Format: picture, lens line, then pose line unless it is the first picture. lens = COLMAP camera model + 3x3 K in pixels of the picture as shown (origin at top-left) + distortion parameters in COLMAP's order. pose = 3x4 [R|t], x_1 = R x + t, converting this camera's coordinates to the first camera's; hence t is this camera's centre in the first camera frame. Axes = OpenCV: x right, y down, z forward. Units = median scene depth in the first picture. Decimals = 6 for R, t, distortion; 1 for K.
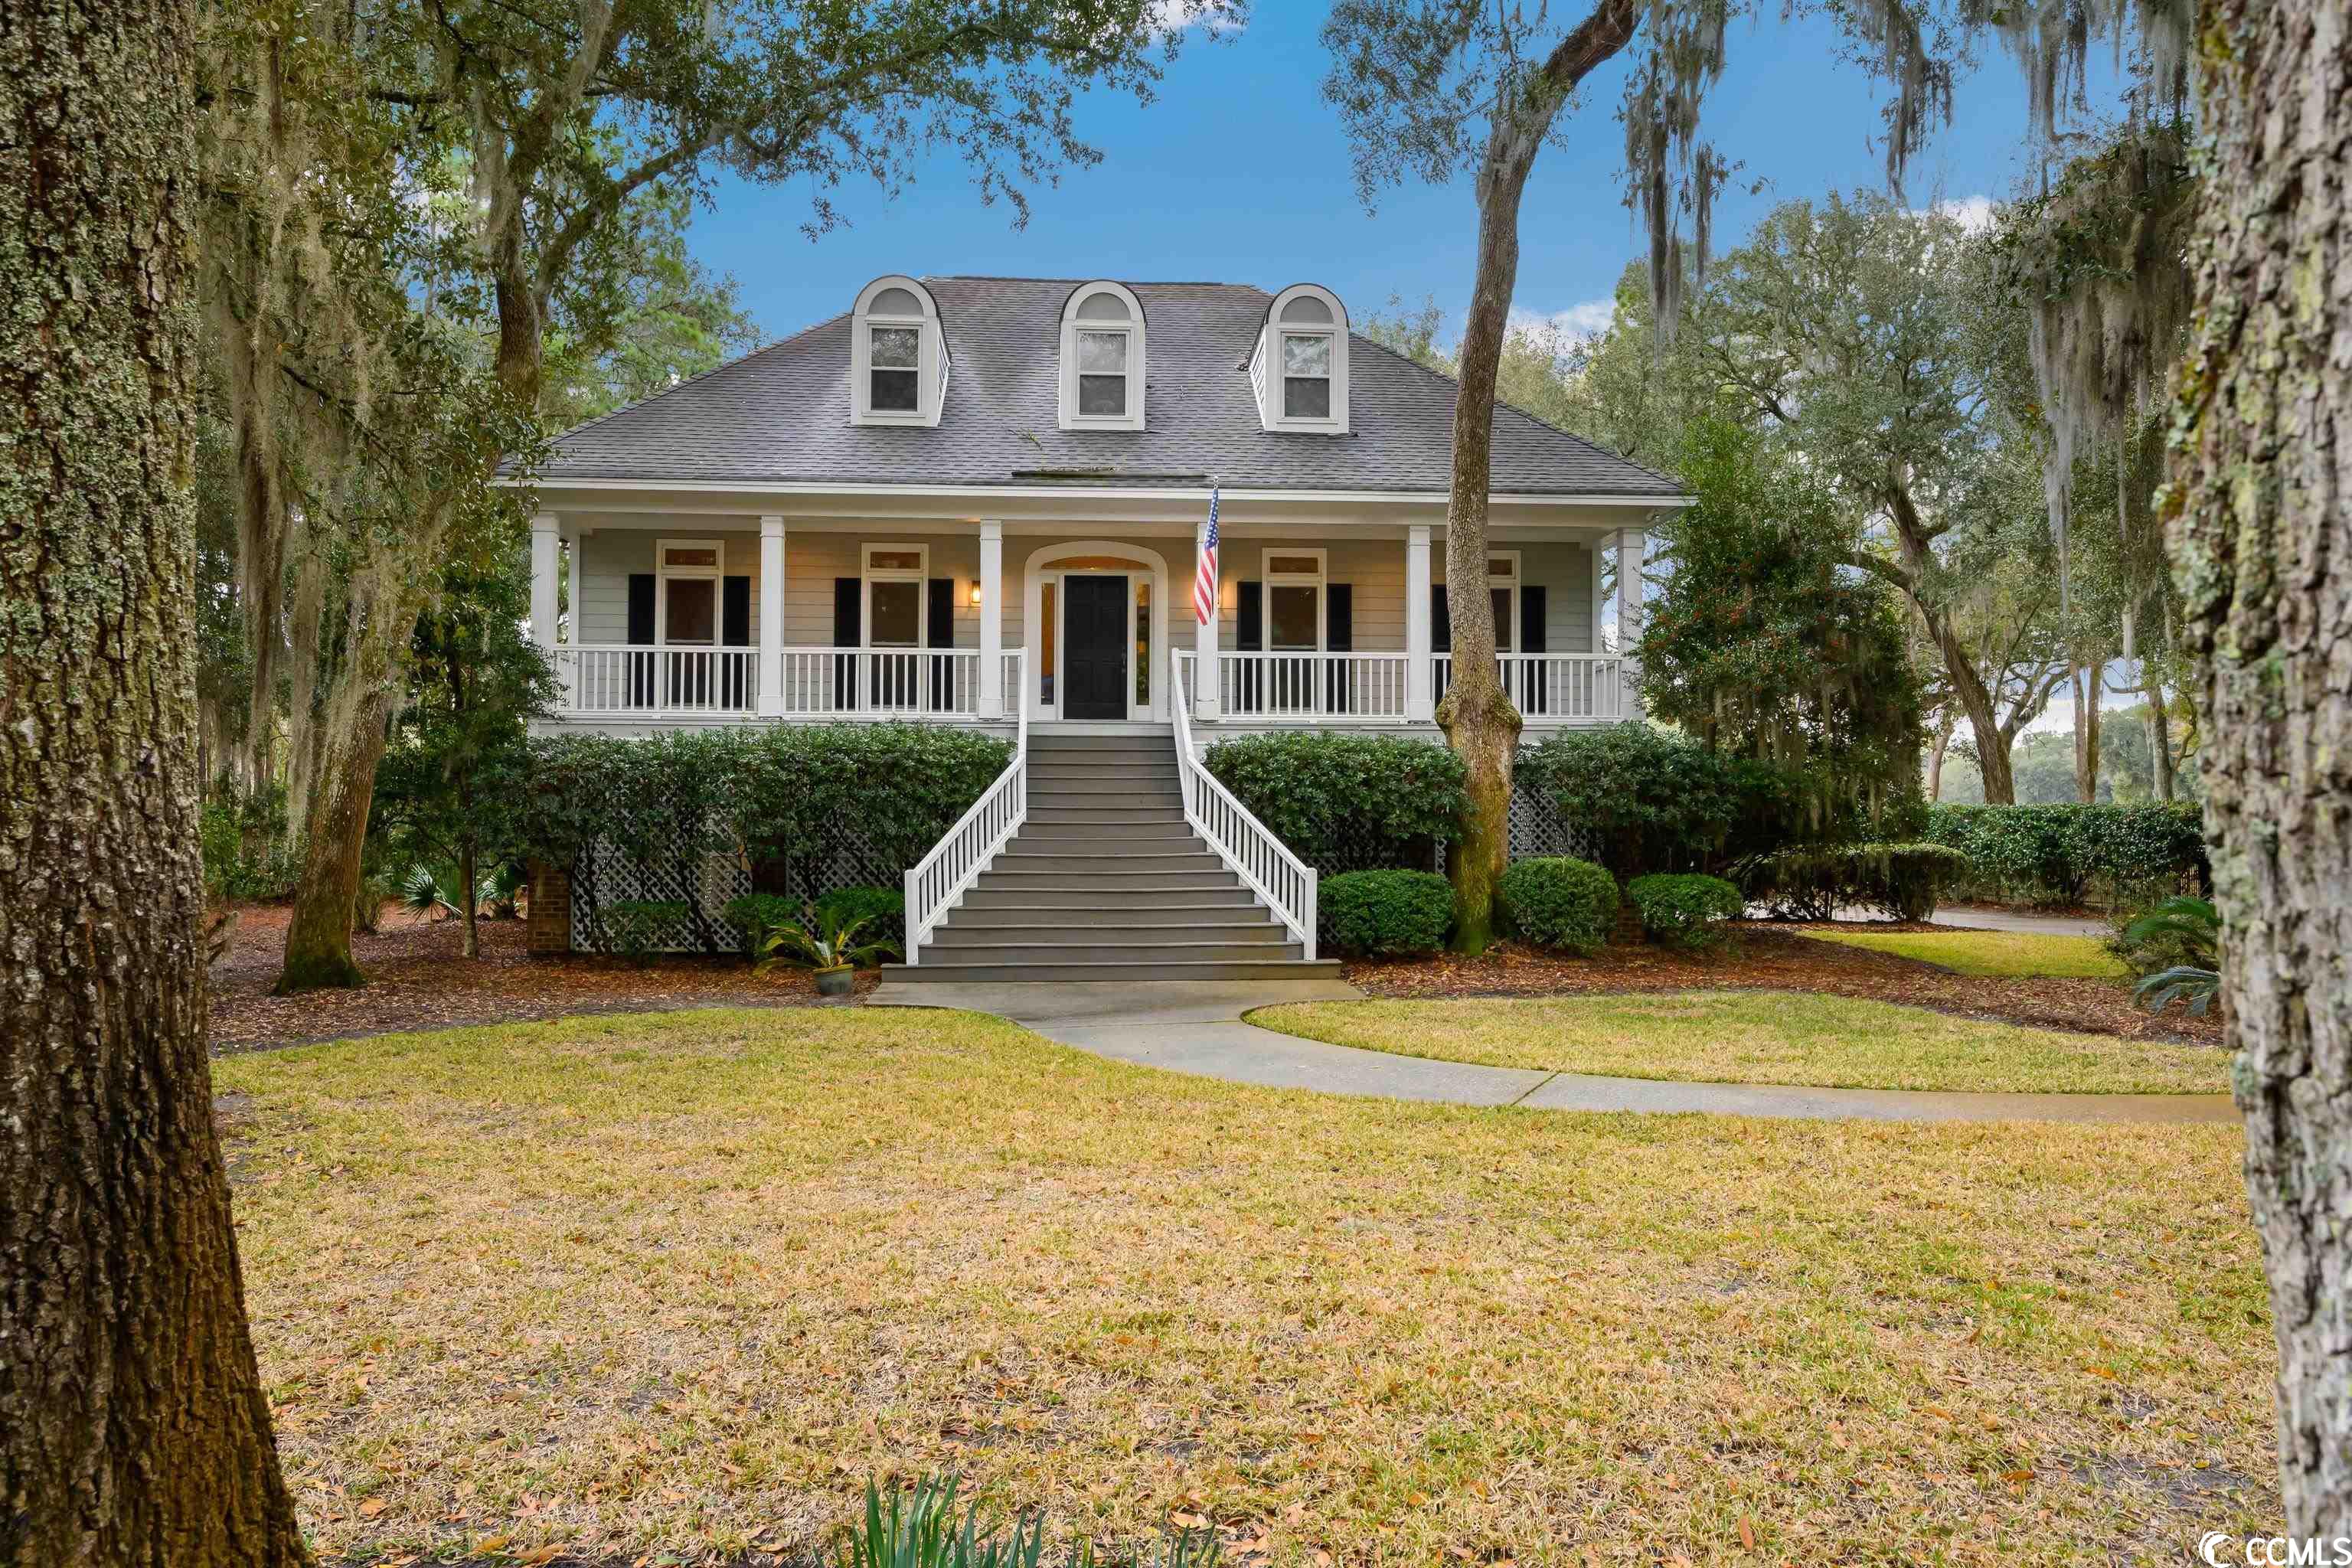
lens RADIAL K [[1661.8, 0, 1176.1], [0, 1661.8, 822.2], [0, 0, 1]] dist [-0.051808, 0.000003]
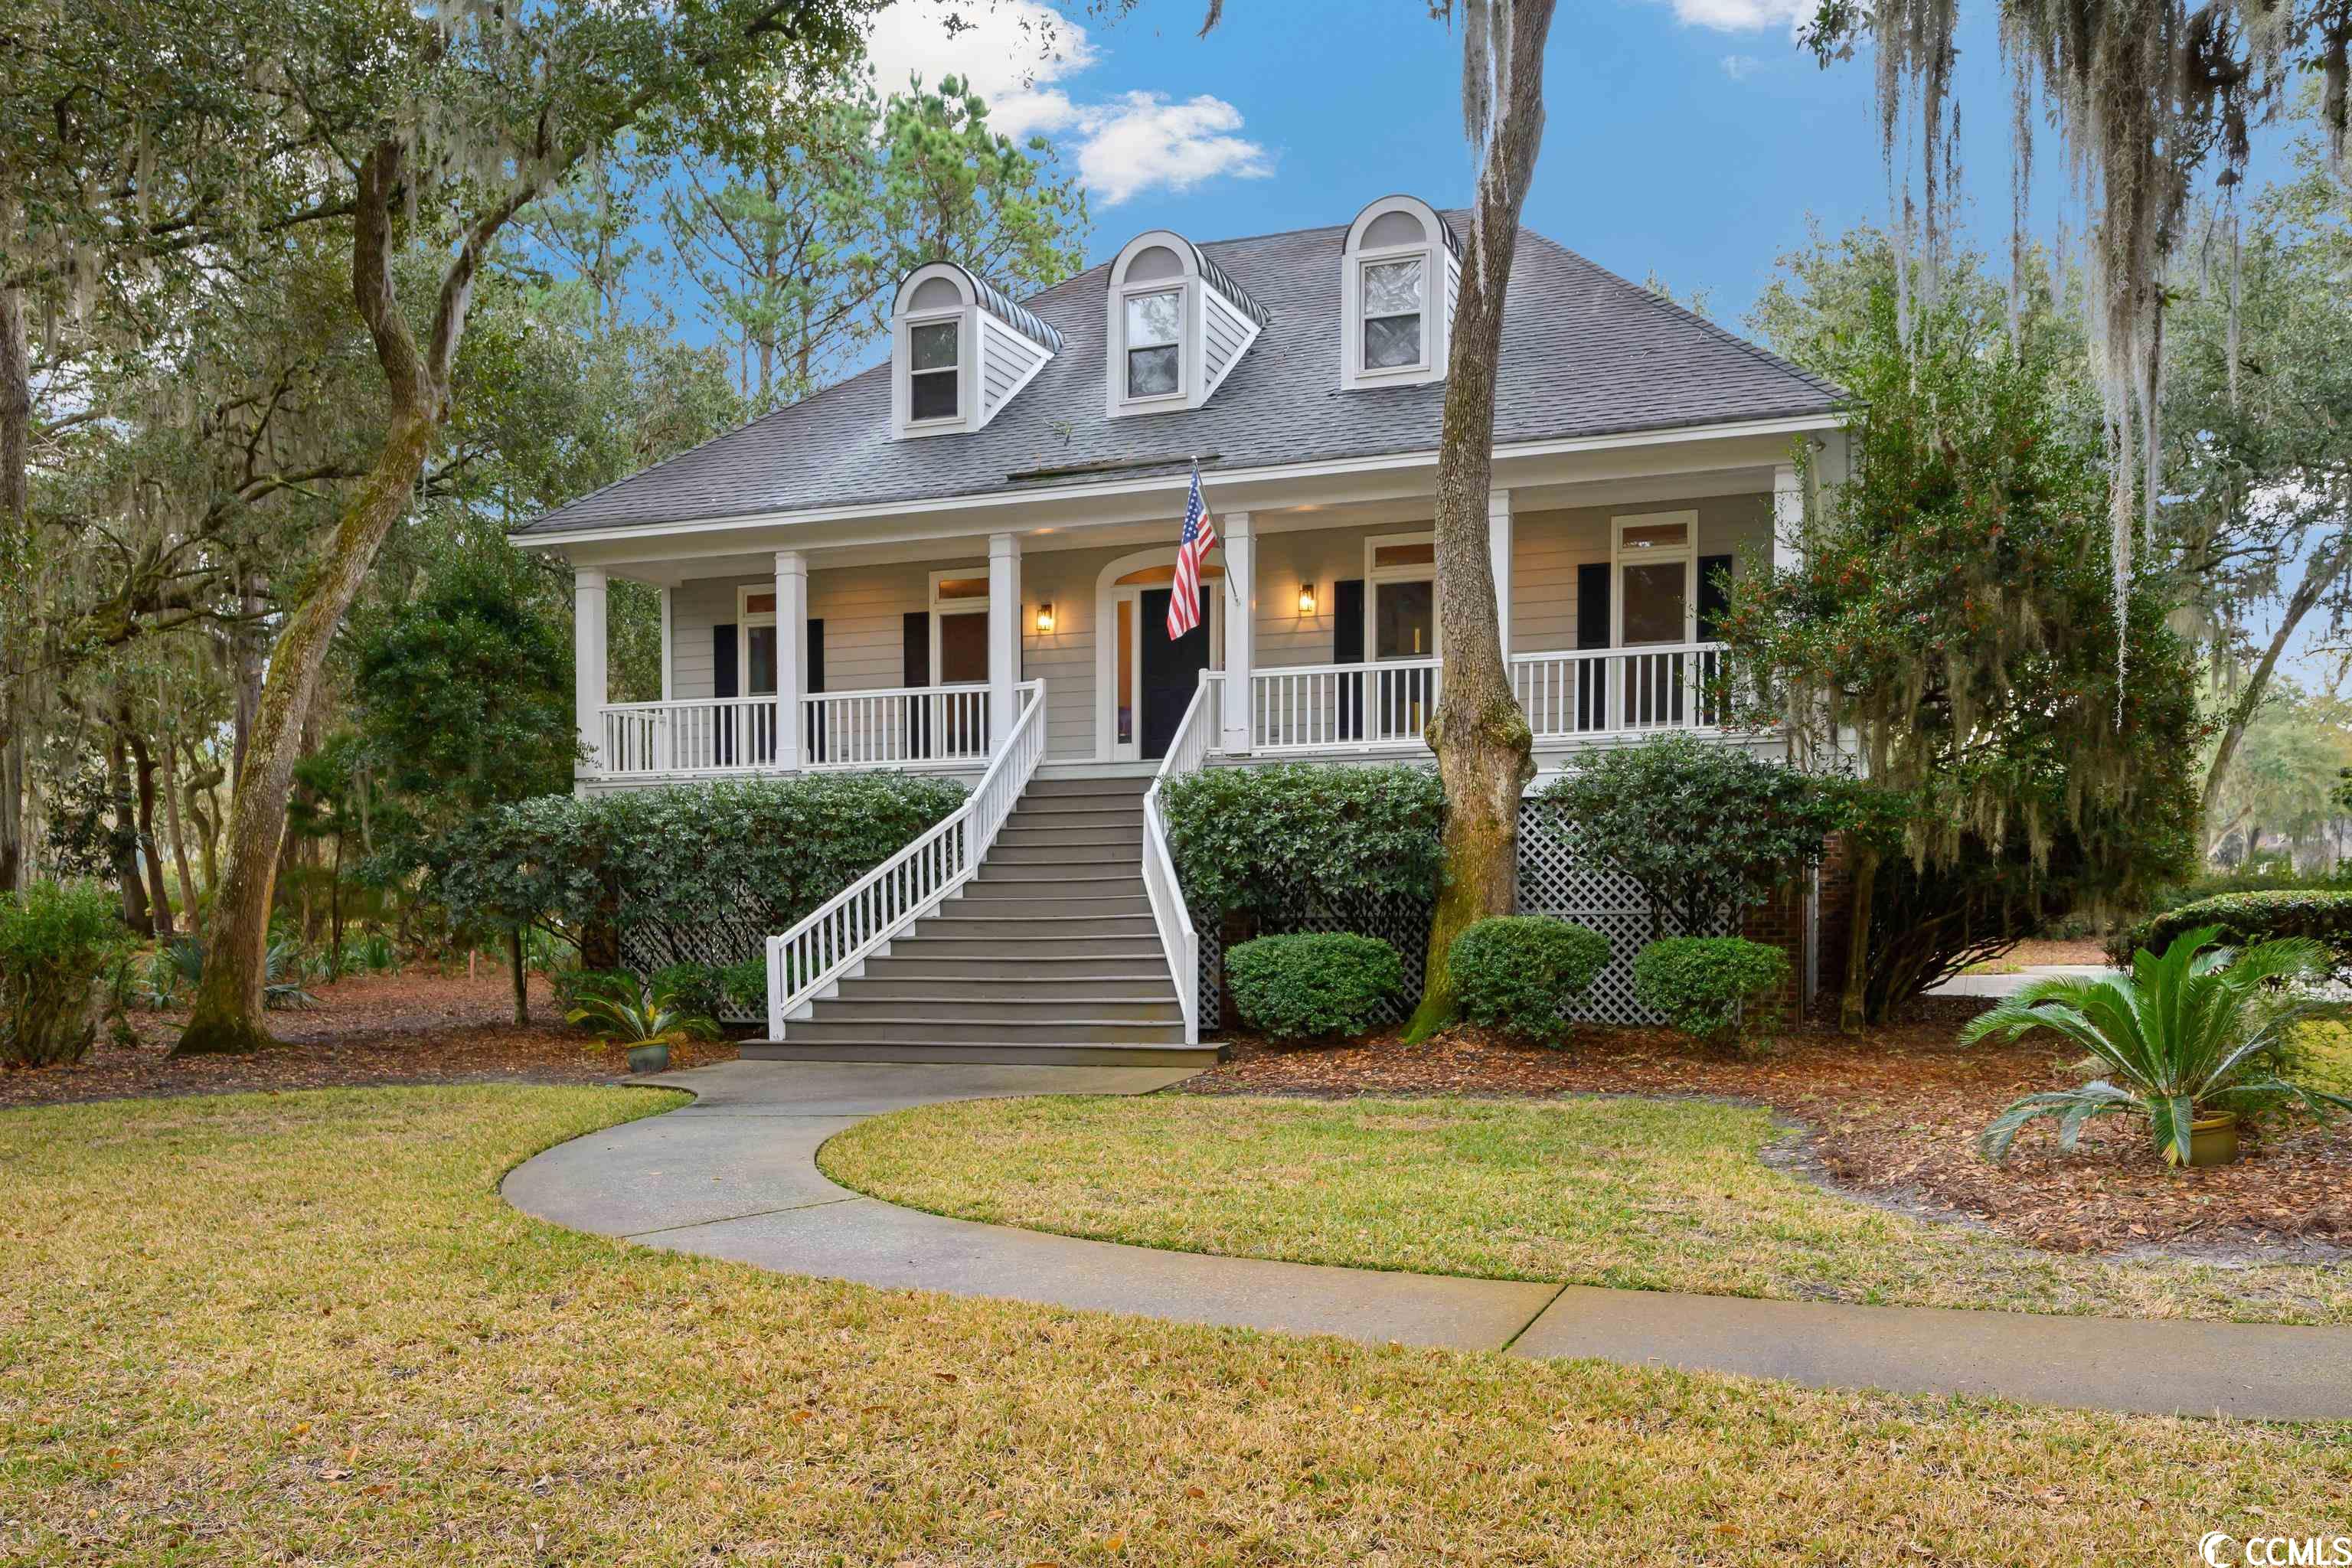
lens RADIAL K [[2058.9, 0, 1170.8], [0, 2058.9, 867.4], [0, 0, 1]] dist [0.089667, -0.000706]
pose [[0.897339, -0.020796, -0.440851, 0.450791], [0.021100, 0.999768, -0.004213, -0.000575], [0.440837, -0.005521, 0.897570, 0.058951]]
